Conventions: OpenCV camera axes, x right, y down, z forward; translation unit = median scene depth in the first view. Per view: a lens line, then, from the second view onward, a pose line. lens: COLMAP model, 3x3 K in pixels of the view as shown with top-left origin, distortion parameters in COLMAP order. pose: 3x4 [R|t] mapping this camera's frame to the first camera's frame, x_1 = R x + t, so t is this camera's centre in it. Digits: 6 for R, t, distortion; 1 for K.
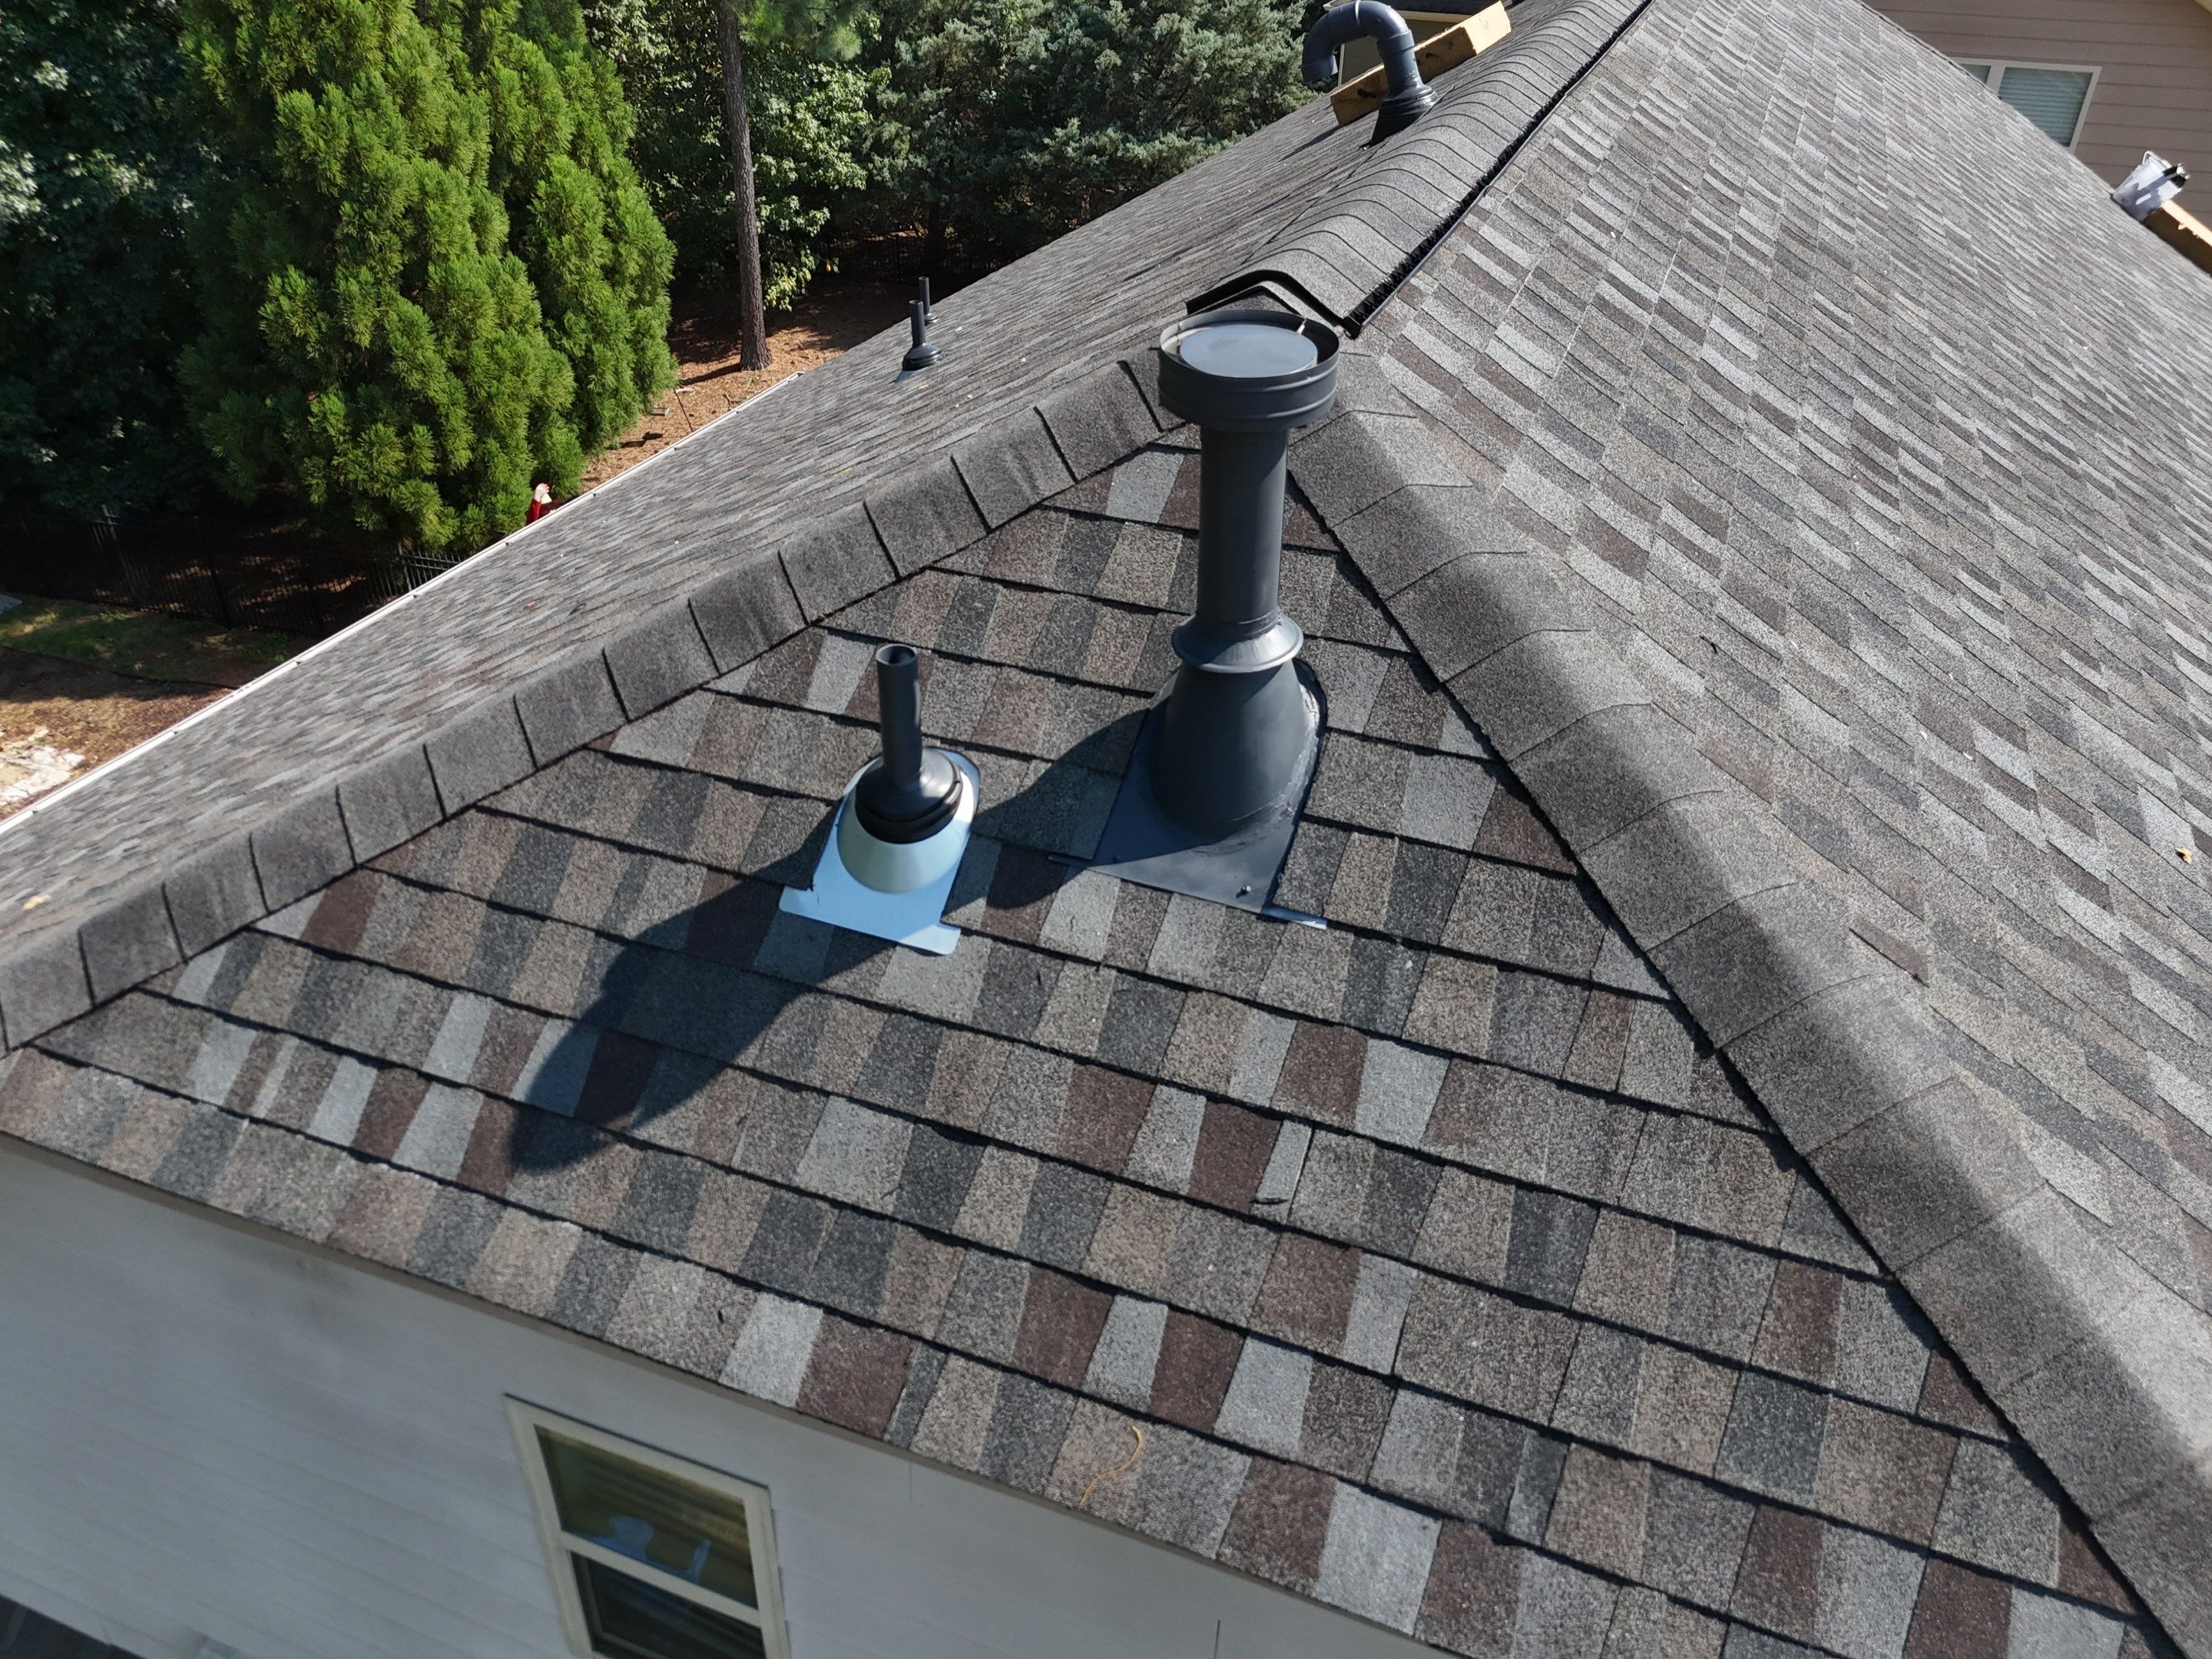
lens RADIAL K [[1619.6, 0, 1115.8], [0, 1619.6, 830.4], [0, 0, 1]] dist [0.075387, -0.064813]
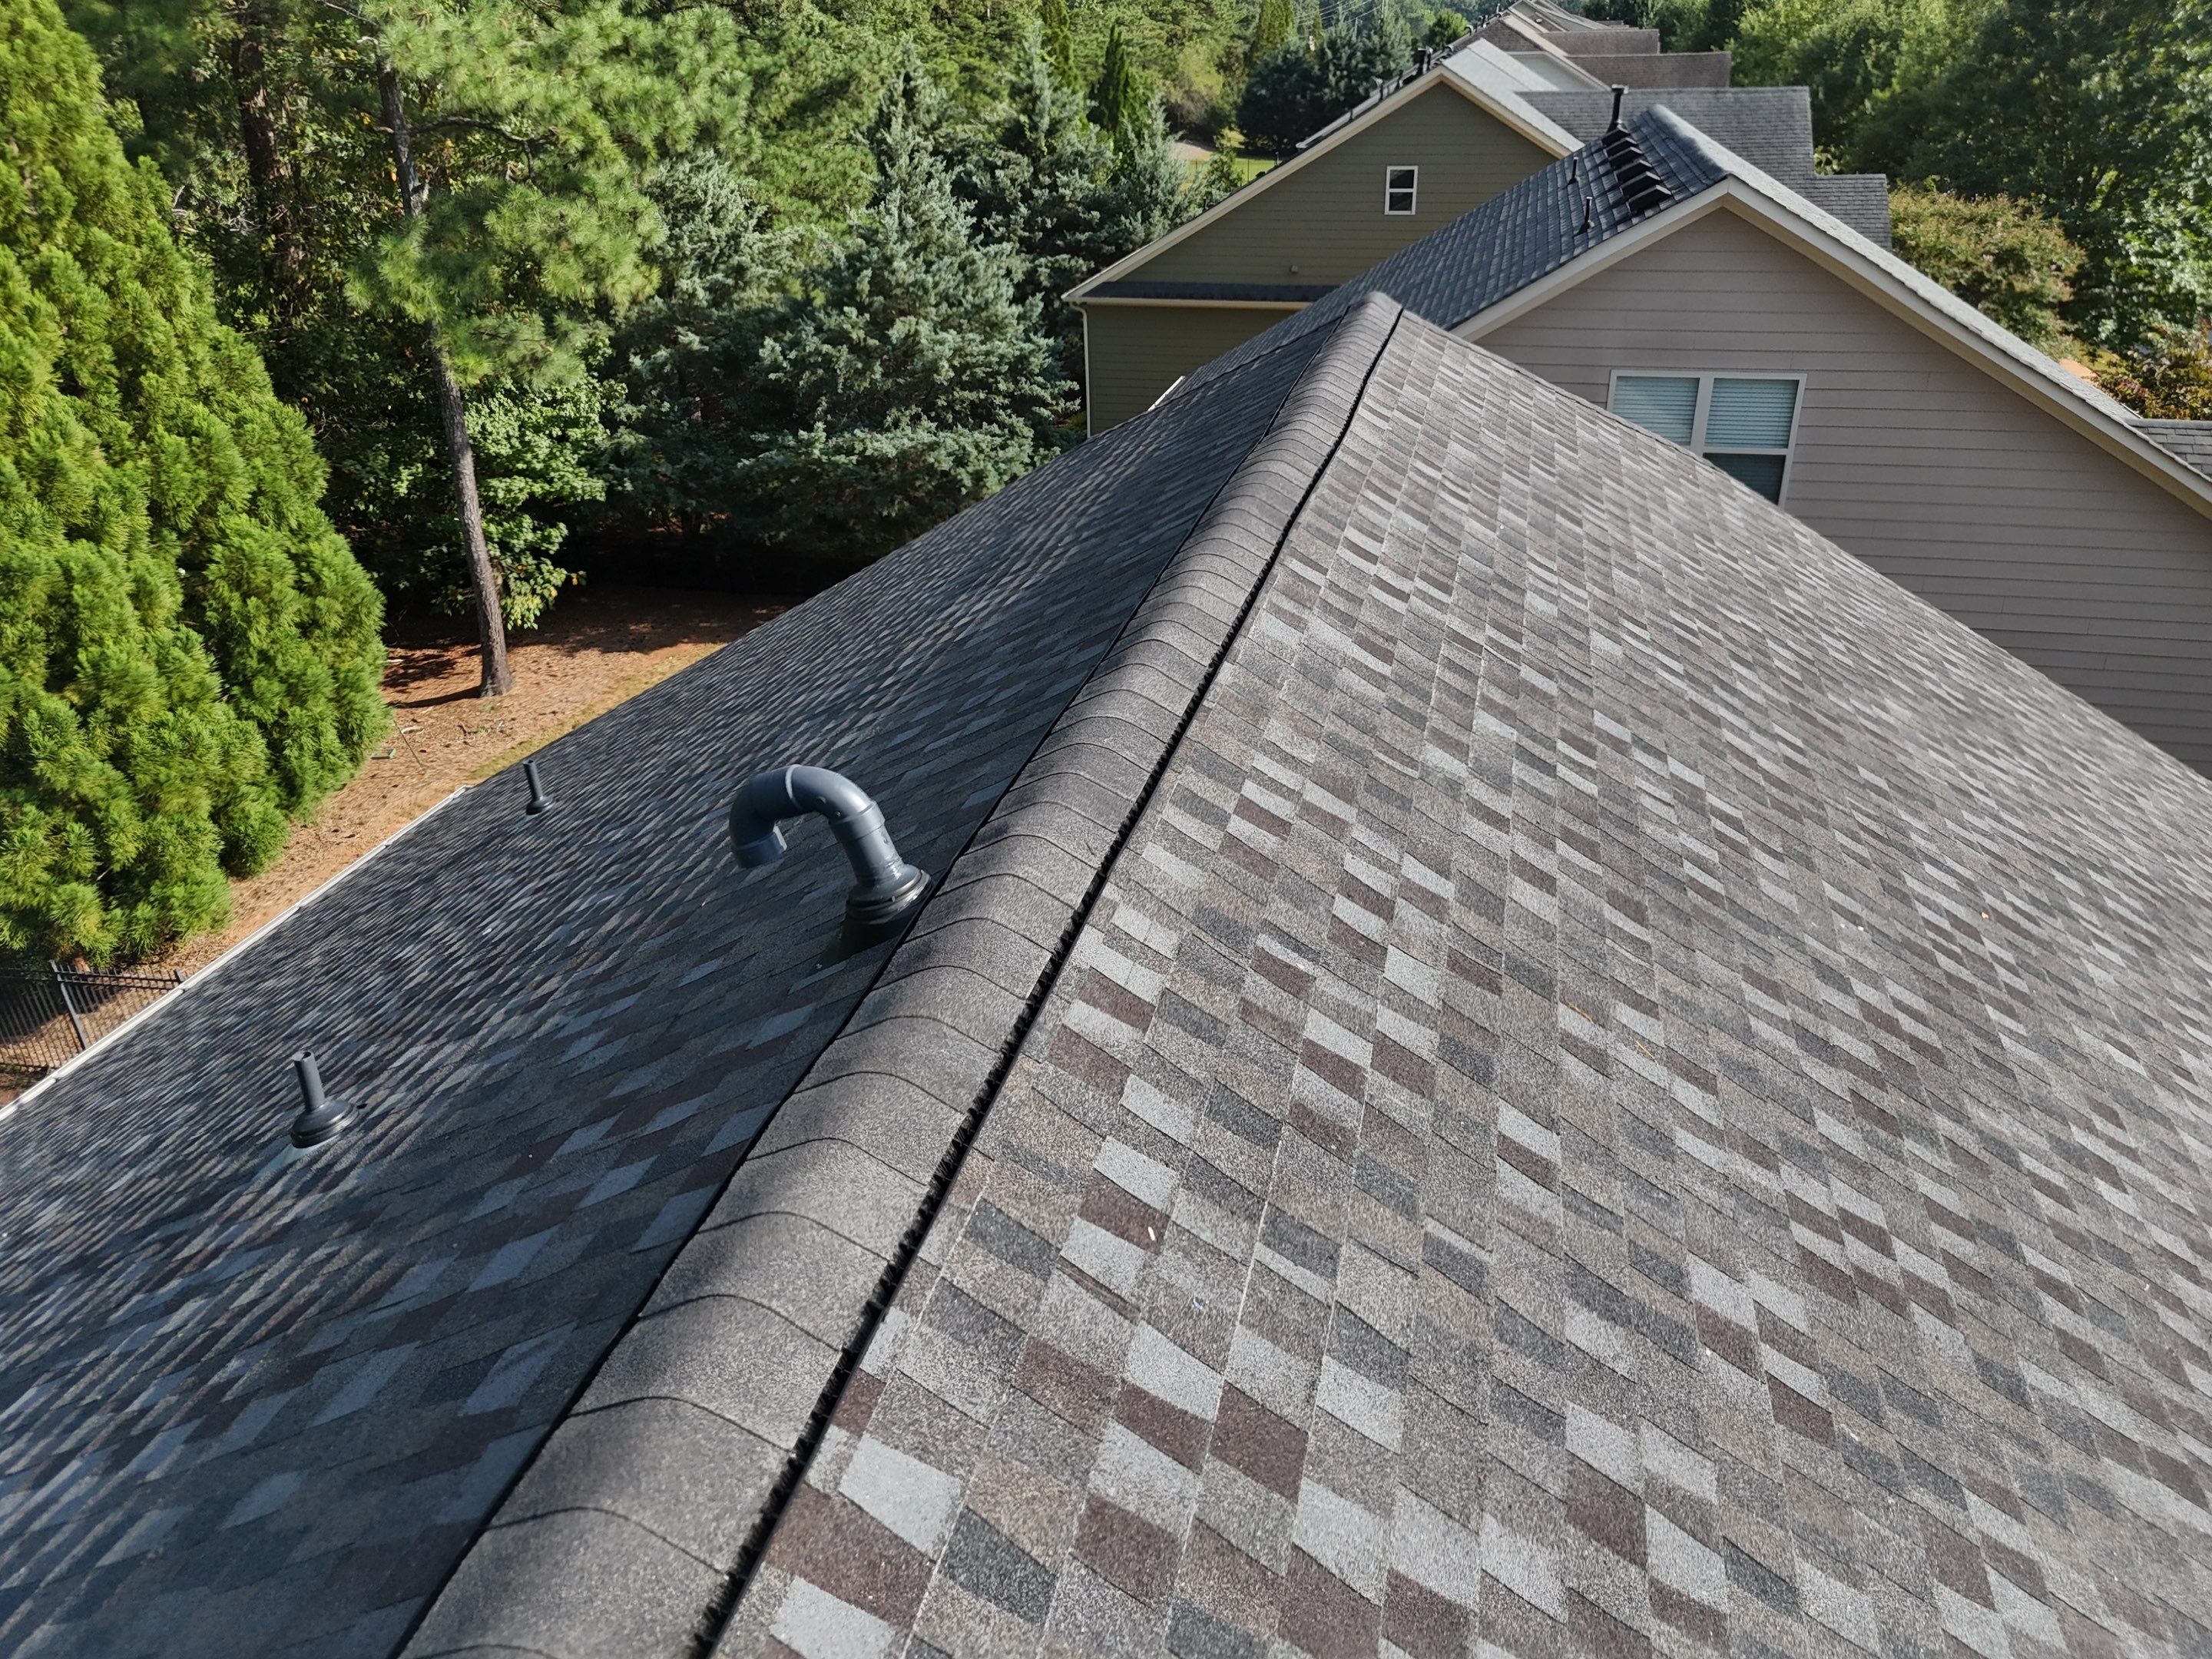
lens RADIAL K [[1619.6, 0, 1098.3], [0, 1619.6, 827.4], [0, 0, 1]] dist [0.075387, -0.064813]
pose [[0.992372, -0.083242, 0.090933, 0.043560], [0.093987, 0.988181, -0.121098, -0.080306], [-0.079778, 0.128721, 0.988467, 0.068178]]
